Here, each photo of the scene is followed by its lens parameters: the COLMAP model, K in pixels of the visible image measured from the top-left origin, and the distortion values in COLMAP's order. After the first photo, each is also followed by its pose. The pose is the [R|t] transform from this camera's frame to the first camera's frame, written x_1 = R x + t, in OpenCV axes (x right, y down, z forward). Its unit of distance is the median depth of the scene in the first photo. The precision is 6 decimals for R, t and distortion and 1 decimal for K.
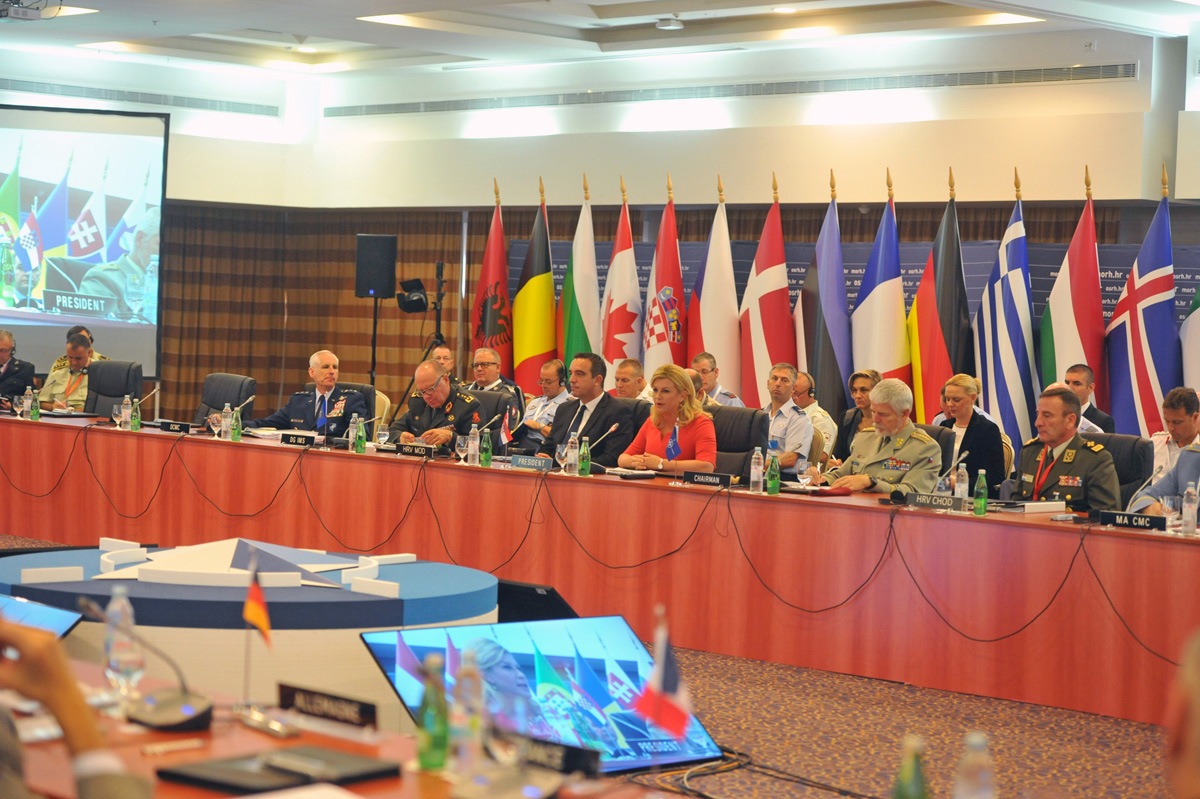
lens RADIAL K [[2615.6, 0, 596.8], [0, 2615.6, 399.5], [0, 0, 1]] dist [-0.013902, 0.000000]
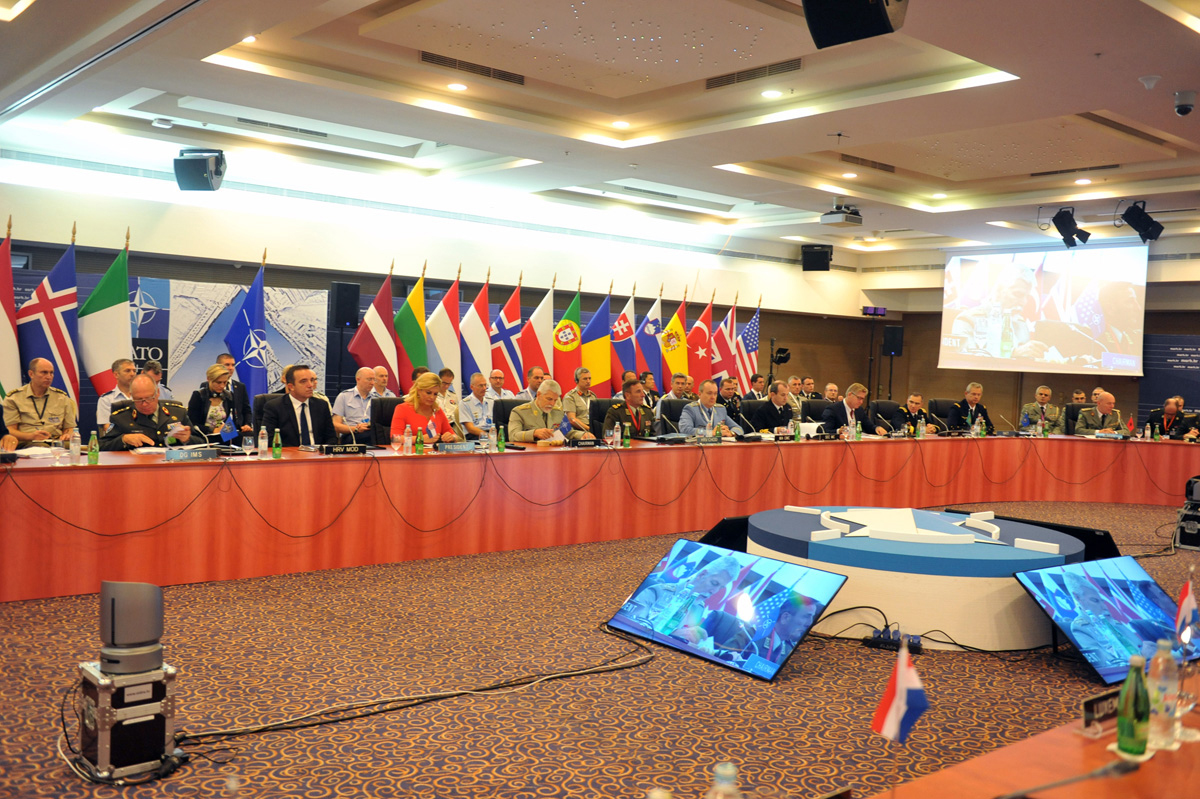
lens RADIAL K [[1107.1, 0, 591.6], [0, 1107.1, 410.1], [0, 0, 1]] dist [0.128669, 0.000000]
pose [[0.092465, -0.082758, 0.992271, -0.416329], [-0.005328, 0.996485, 0.083606, -0.032300], [-0.995702, -0.013017, 0.091700, 0.567337]]
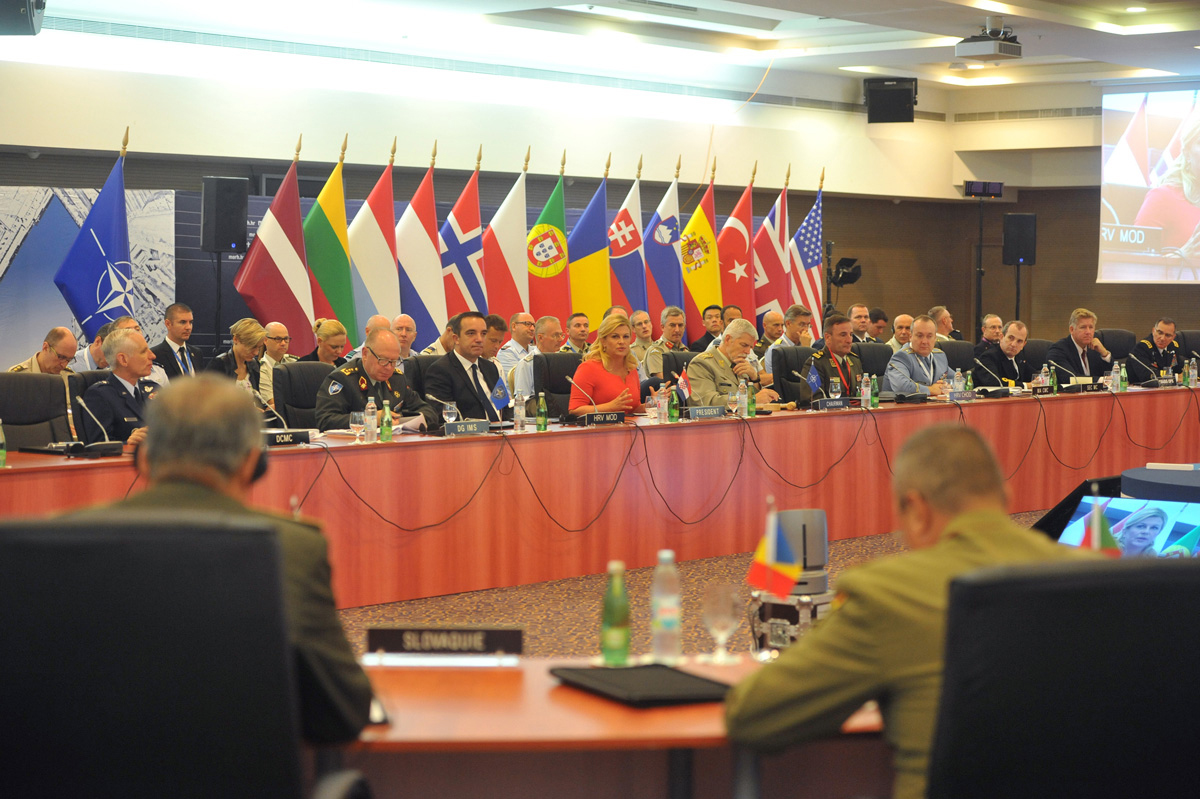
lens RADIAL K [[2543.1, 0, 609.2], [0, 2543.1, 401.3], [0, 0, 1]] dist [0.143276, 0.000000]
pose [[-0.097773, -0.087374, 0.991366, -0.737848], [0.021727, 0.995714, 0.089900, -0.053969], [-0.994972, 0.030329, -0.095456, 0.753005]]
